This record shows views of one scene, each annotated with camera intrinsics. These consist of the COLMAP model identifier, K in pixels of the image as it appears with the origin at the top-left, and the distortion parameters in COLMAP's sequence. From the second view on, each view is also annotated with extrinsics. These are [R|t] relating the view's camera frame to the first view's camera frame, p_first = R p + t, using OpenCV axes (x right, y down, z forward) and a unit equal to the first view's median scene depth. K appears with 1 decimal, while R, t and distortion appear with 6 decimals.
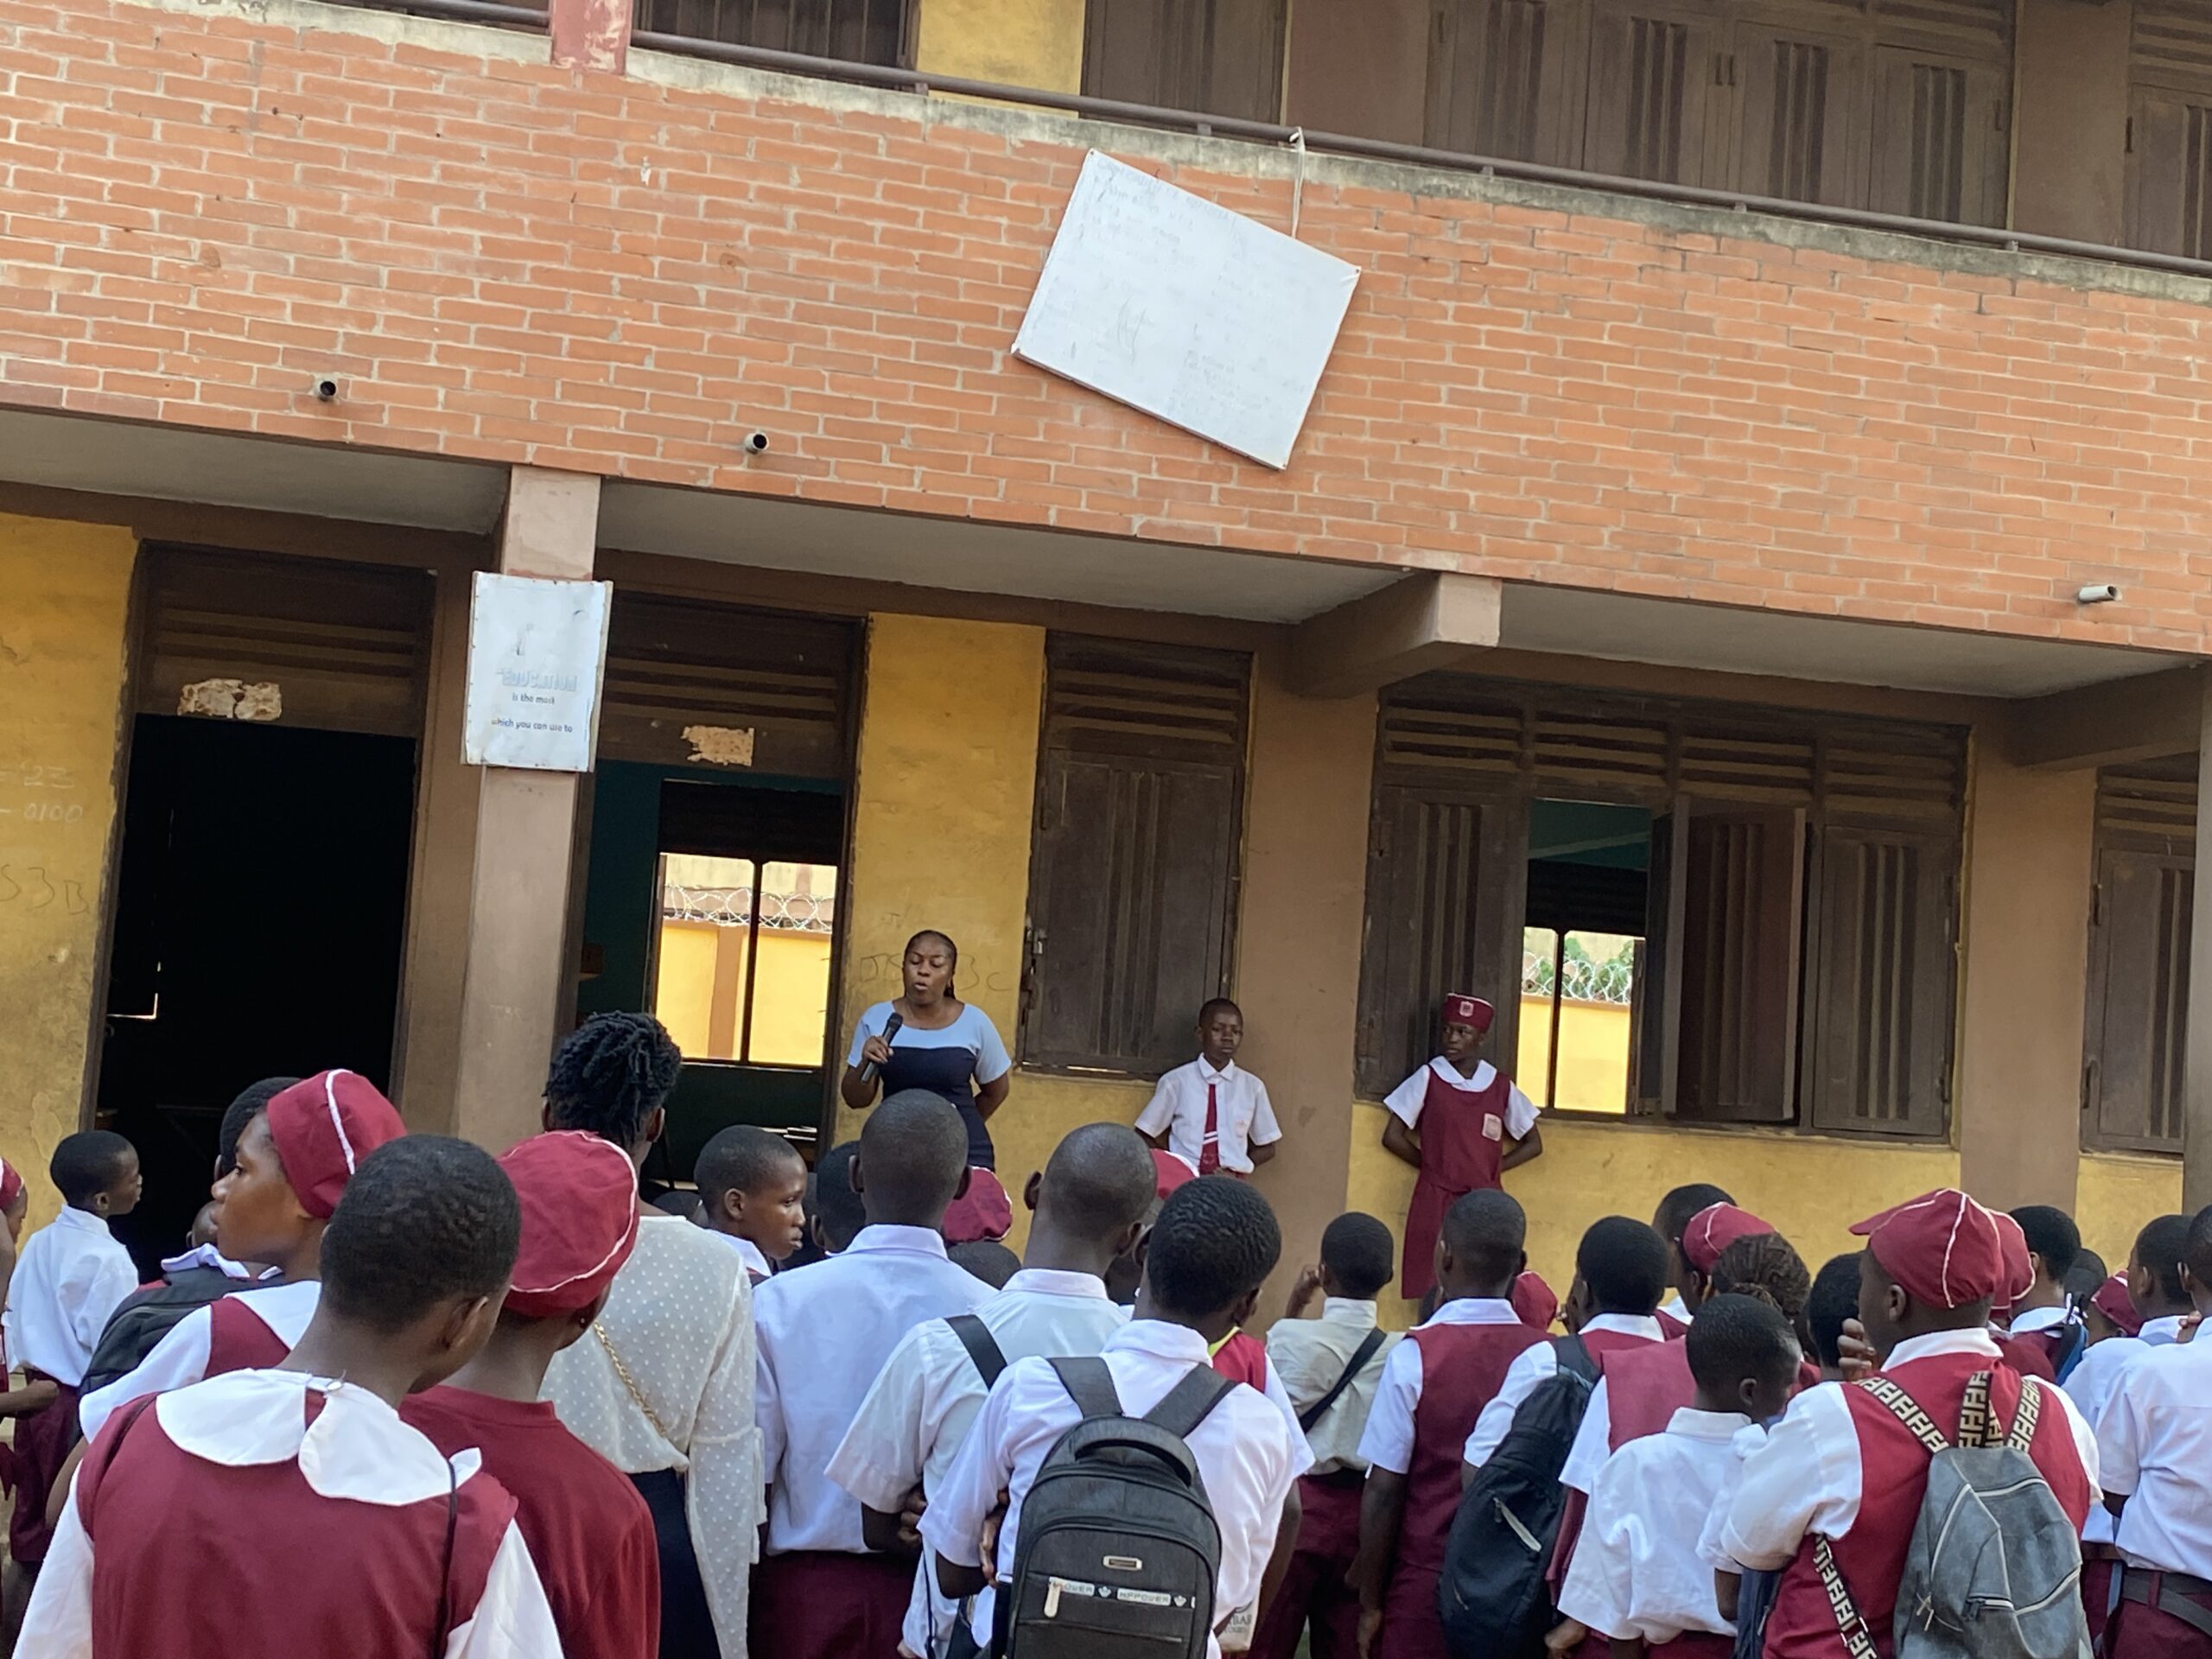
lens RADIAL K [[3238.2, 0, 1108.4], [0, 3238.2, 867.0], [0, 0, 1]] dist [0.069641, 0.000000]
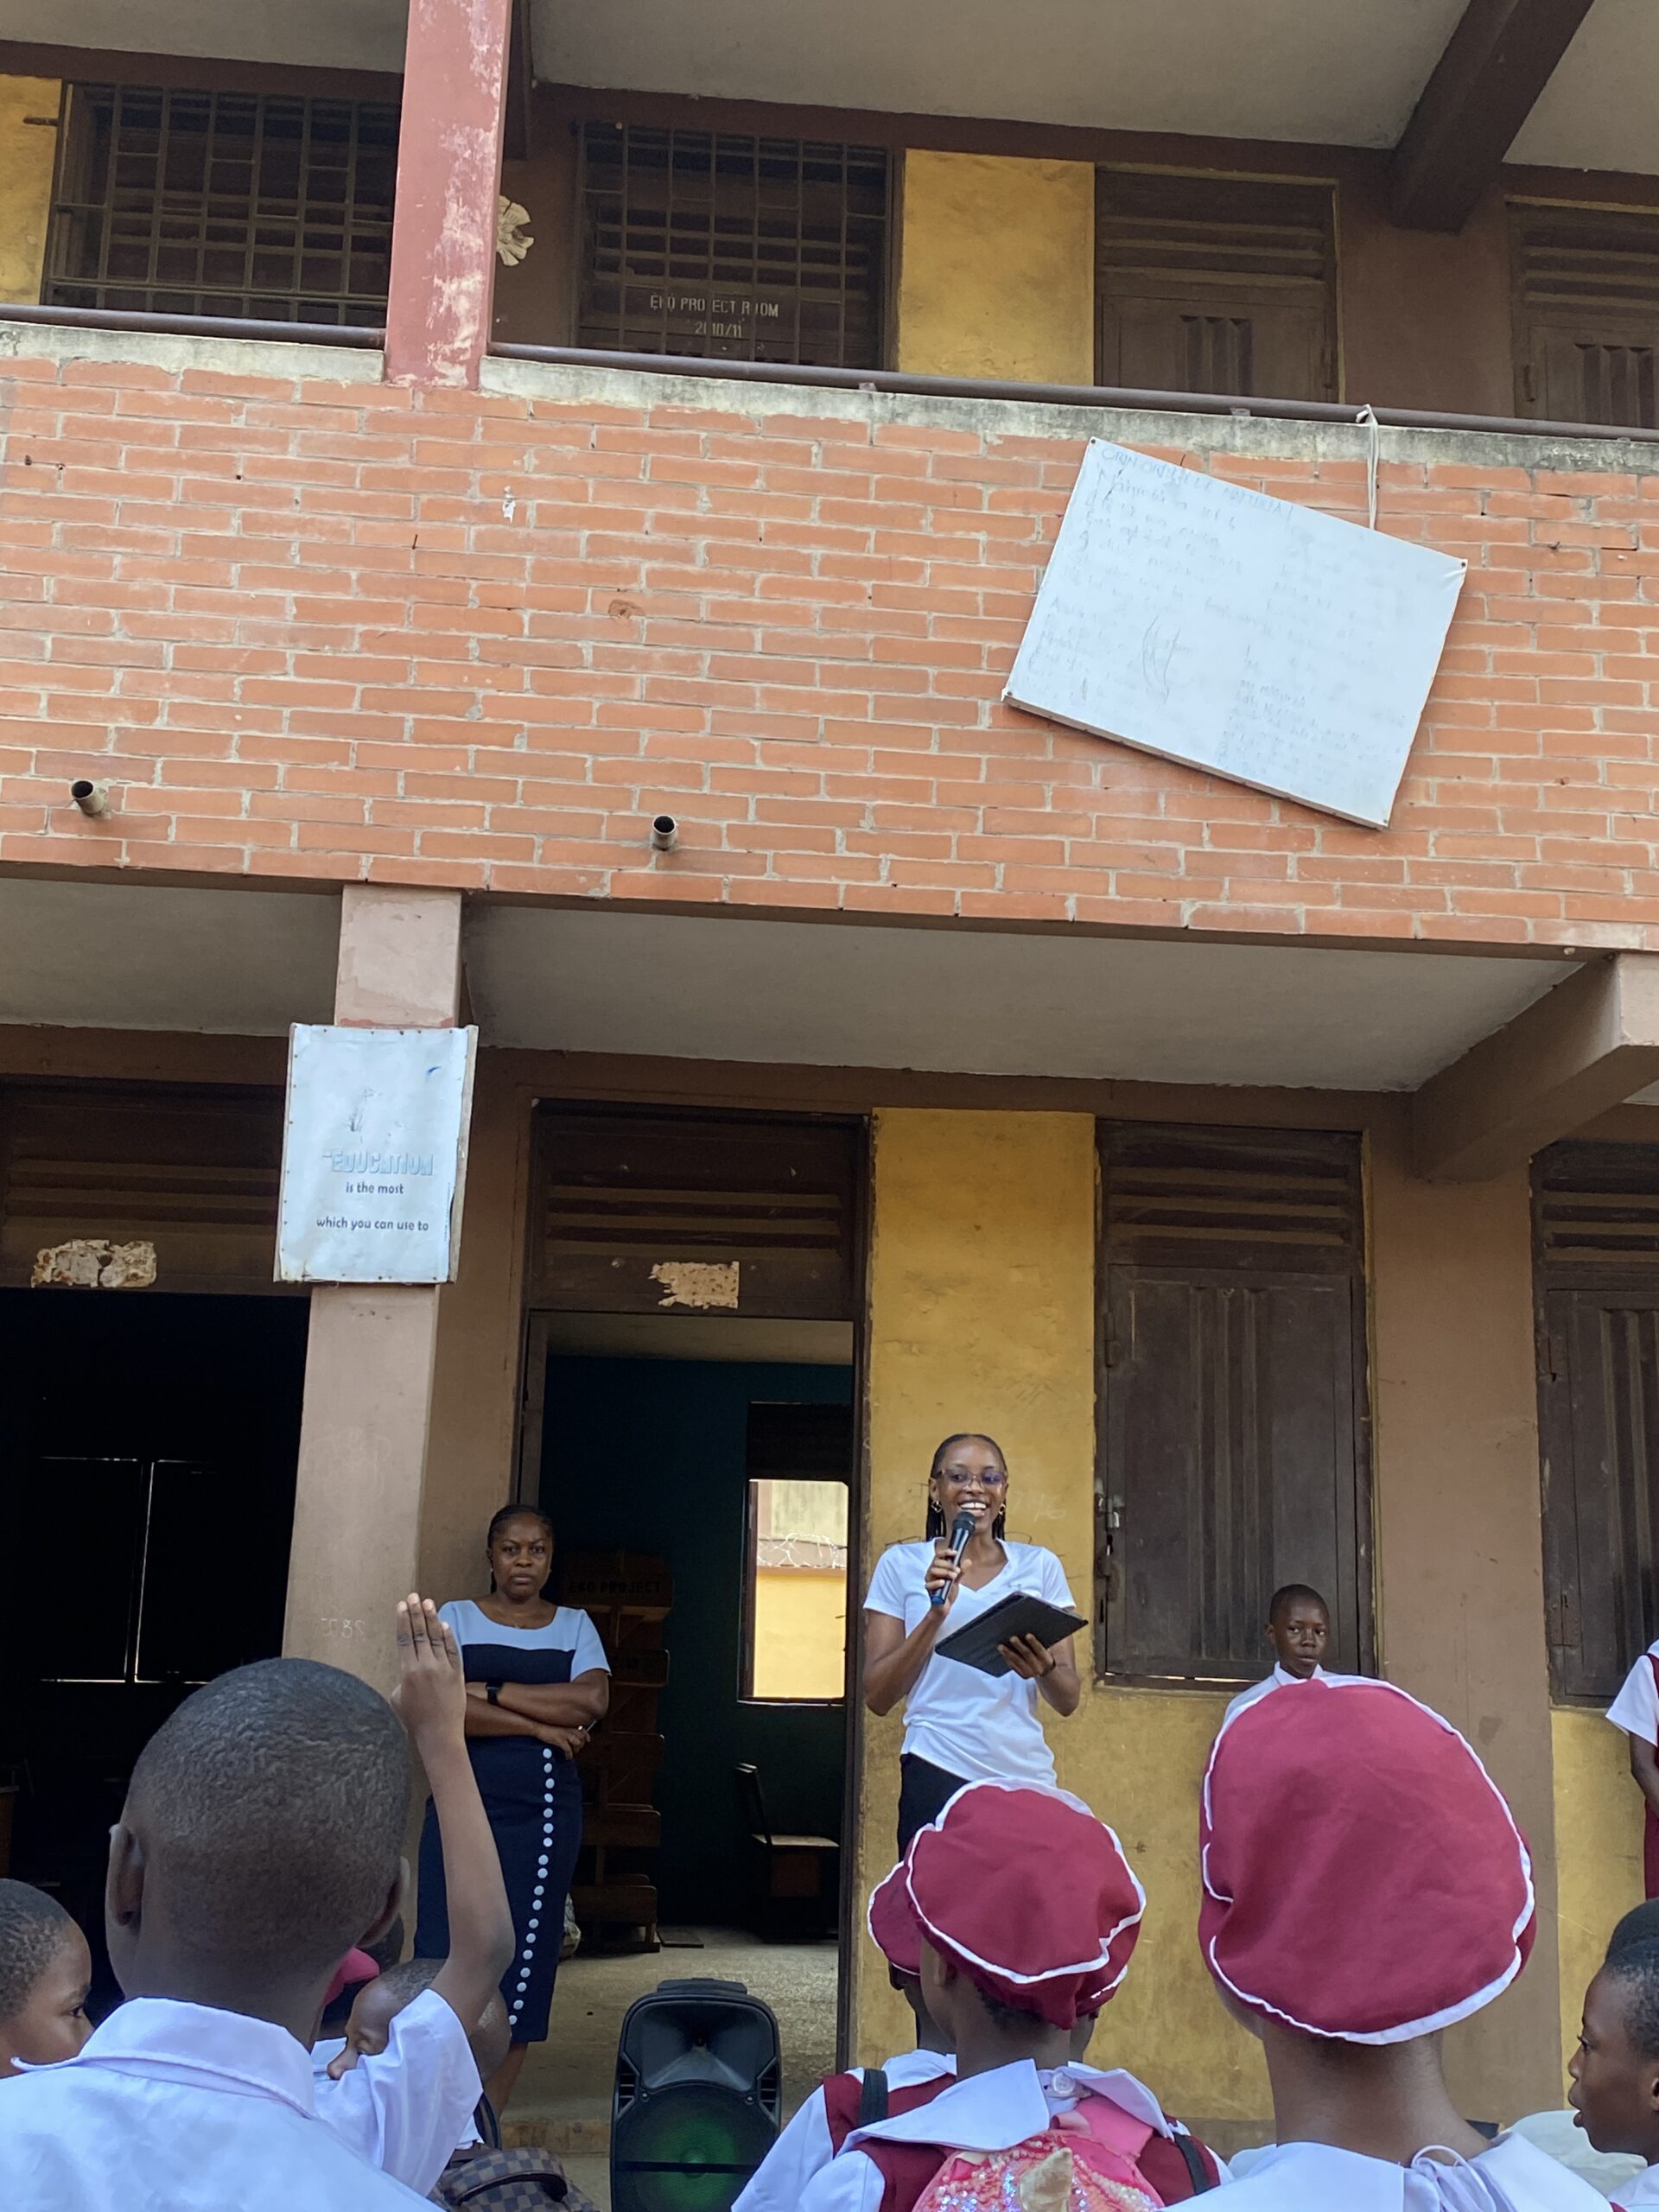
lens RADIAL K [[2627.9, 0, 862.7], [0, 2627.9, 1118.7], [0, 0, 1]] dist [0.083668, 0.000000]
pose [[0.988143, -0.077739, -0.132401, 0.011461], [0.055752, 0.985158, -0.162345, 0.034141], [0.143056, 0.153038, 0.977811, 0.416062]]
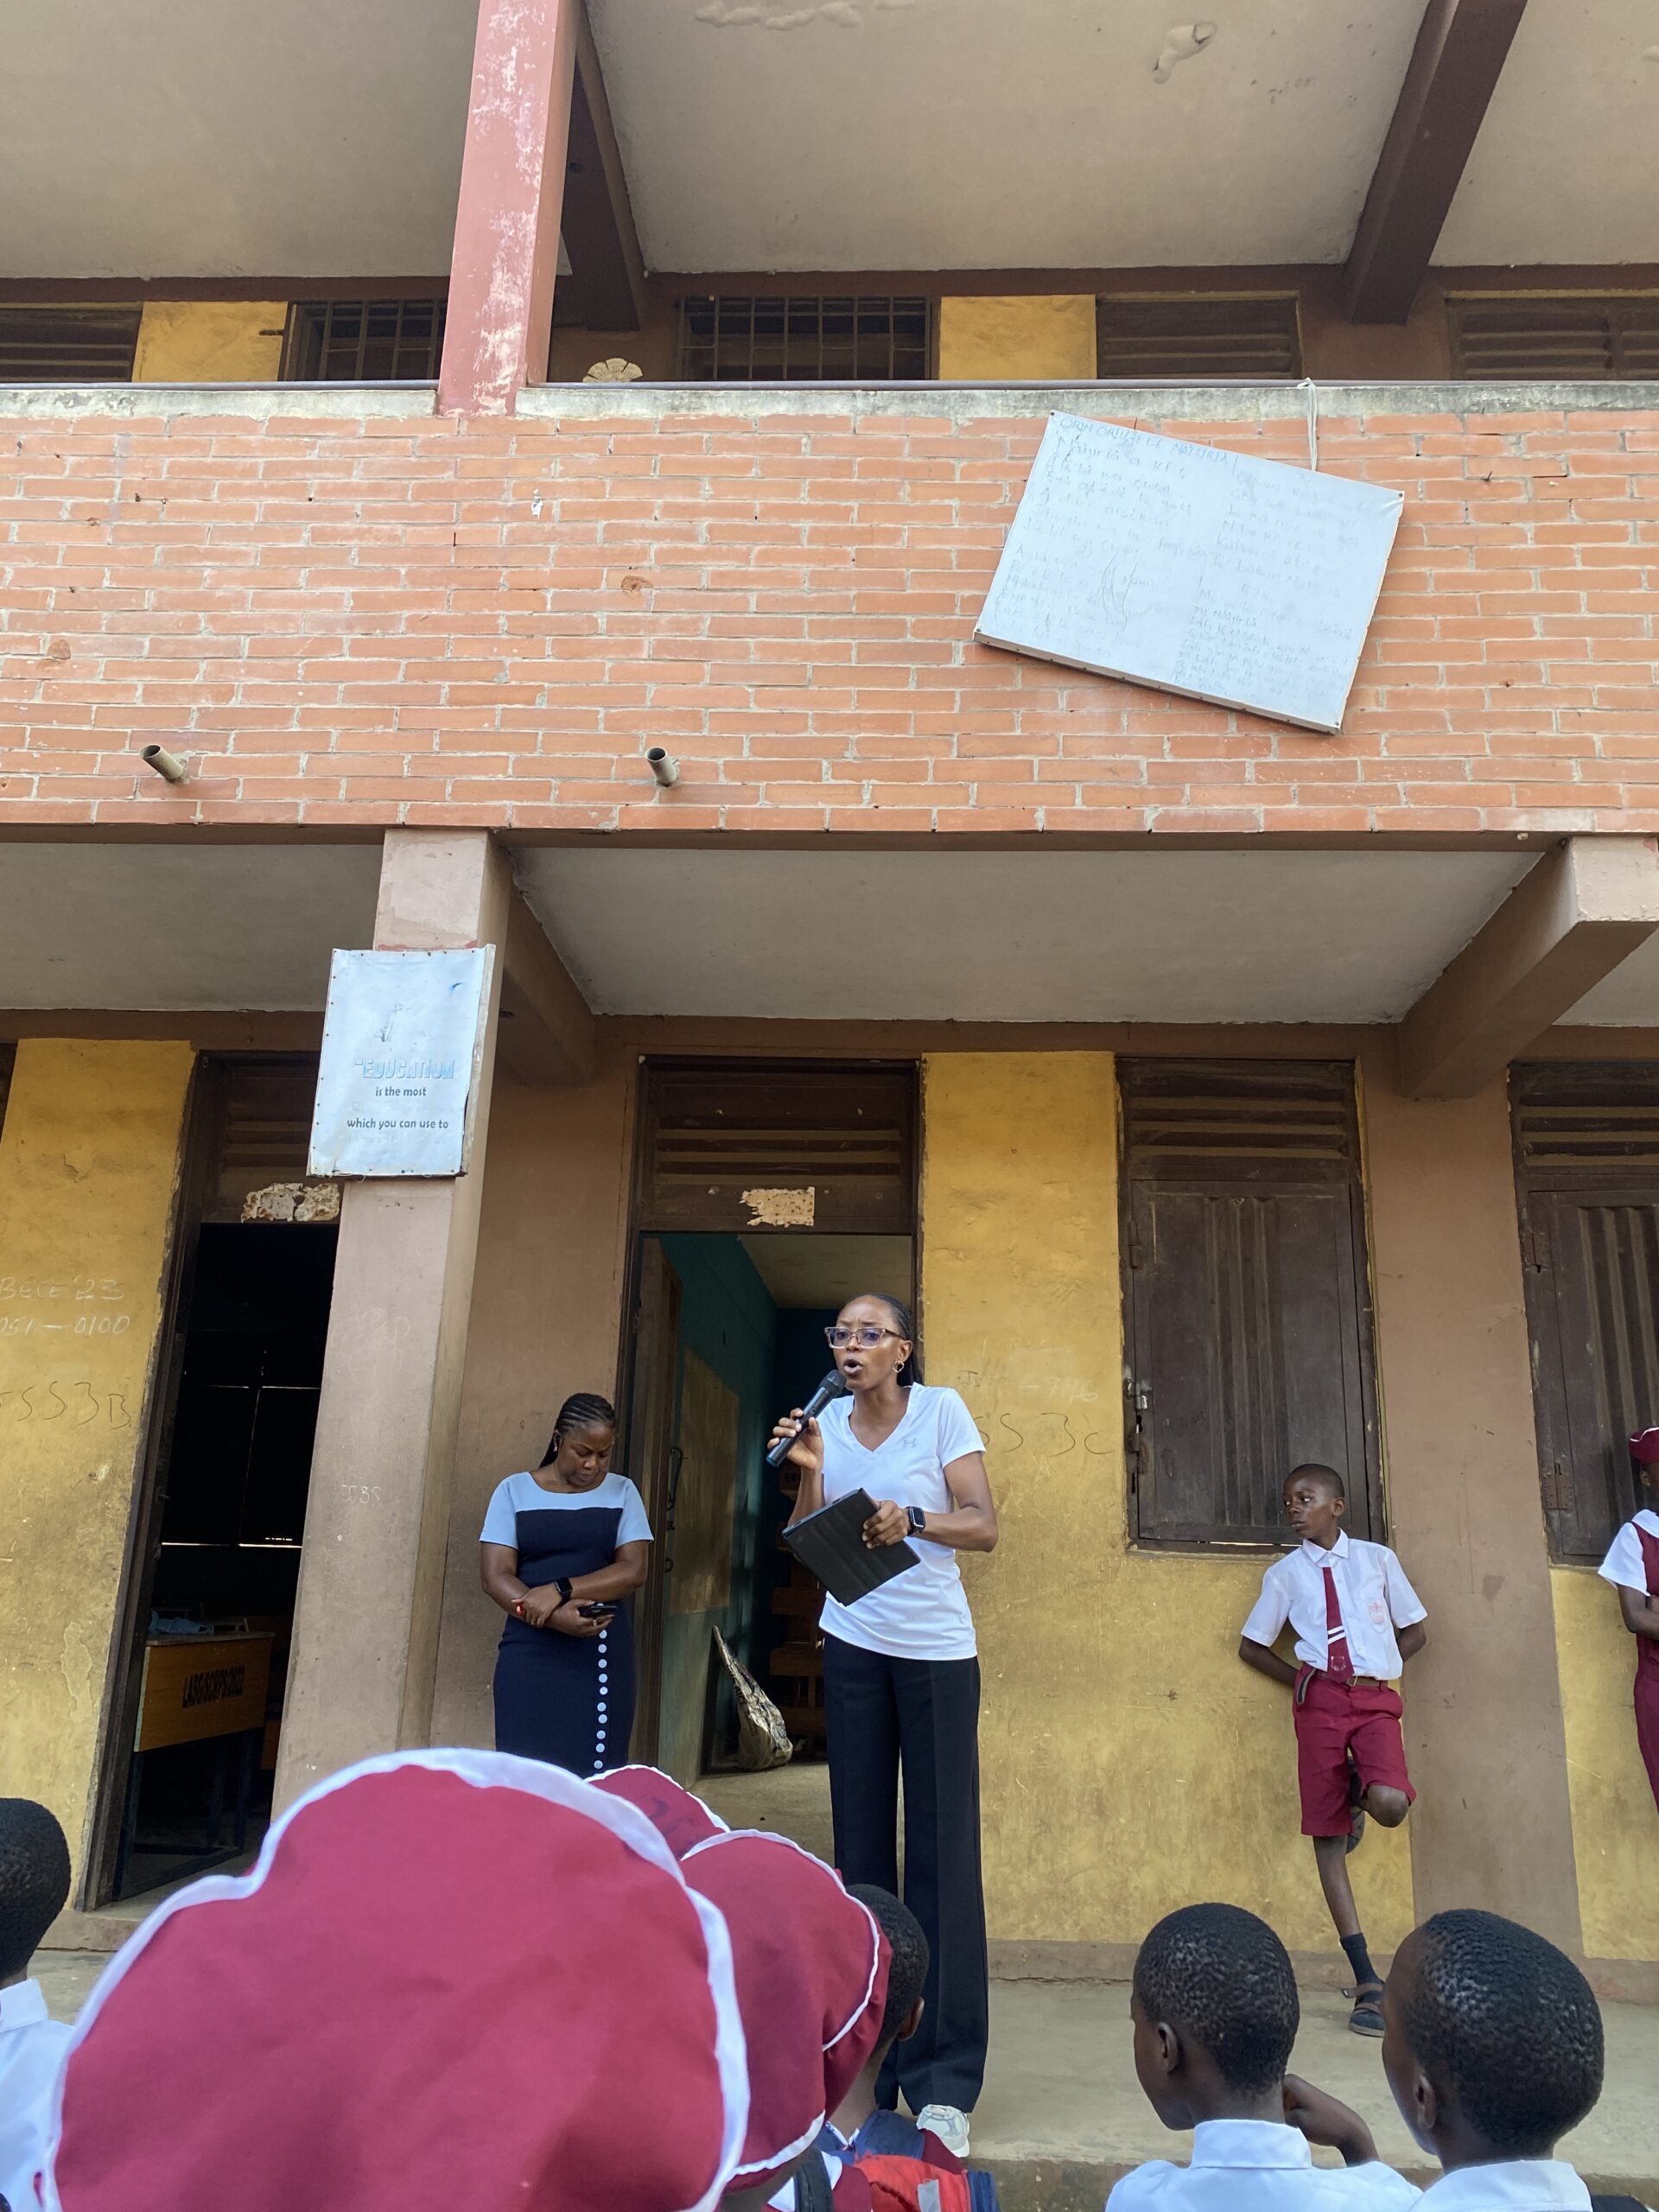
lens RADIAL K [[1686.2, 0, 858.5], [0, 1686.2, 1090.5], [0, 0, 1]] dist [0.043094, -0.084638]
pose [[0.958416, -0.123635, -0.257202, 0.038727], [0.064603, 0.971880, -0.226442, 0.048622], [0.277966, 0.200410, 0.939453, 0.613702]]
